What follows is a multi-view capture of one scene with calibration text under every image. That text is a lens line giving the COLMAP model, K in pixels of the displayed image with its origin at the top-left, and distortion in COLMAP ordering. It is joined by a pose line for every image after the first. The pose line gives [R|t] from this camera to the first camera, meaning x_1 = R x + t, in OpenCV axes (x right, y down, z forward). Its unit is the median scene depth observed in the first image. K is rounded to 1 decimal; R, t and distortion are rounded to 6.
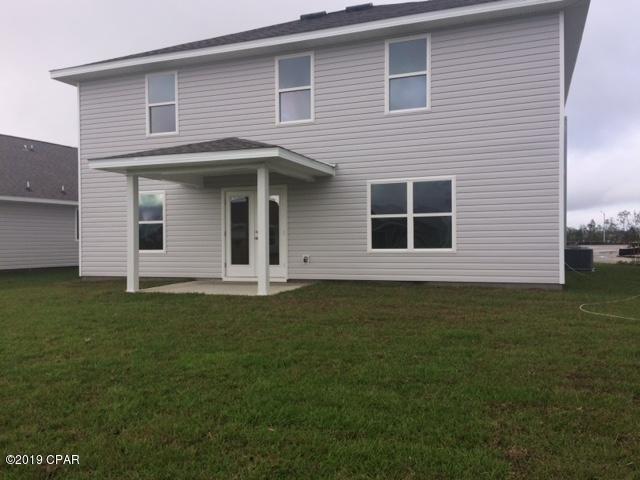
lens RADIAL K [[551.5, 0, 320.3], [0, 551.5, 241.0], [0, 0, 1]] dist [0.041762, -0.015869]
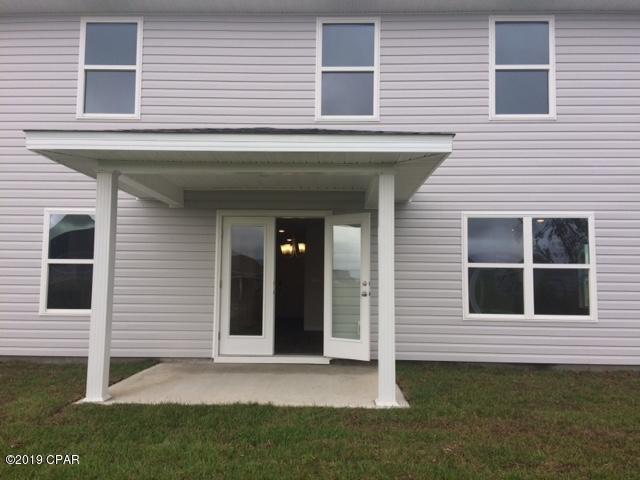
lens RADIAL K [[551.5, 0, 319.6], [0, 551.5, 238.8], [0, 0, 1]] dist [0.041762, -0.015869]
pose [[0.943432, 0.048940, 0.327935, -0.304795], [-0.021091, 0.995902, -0.087949, -0.013505], [-0.330895, 0.076057, 0.940598, 0.427556]]
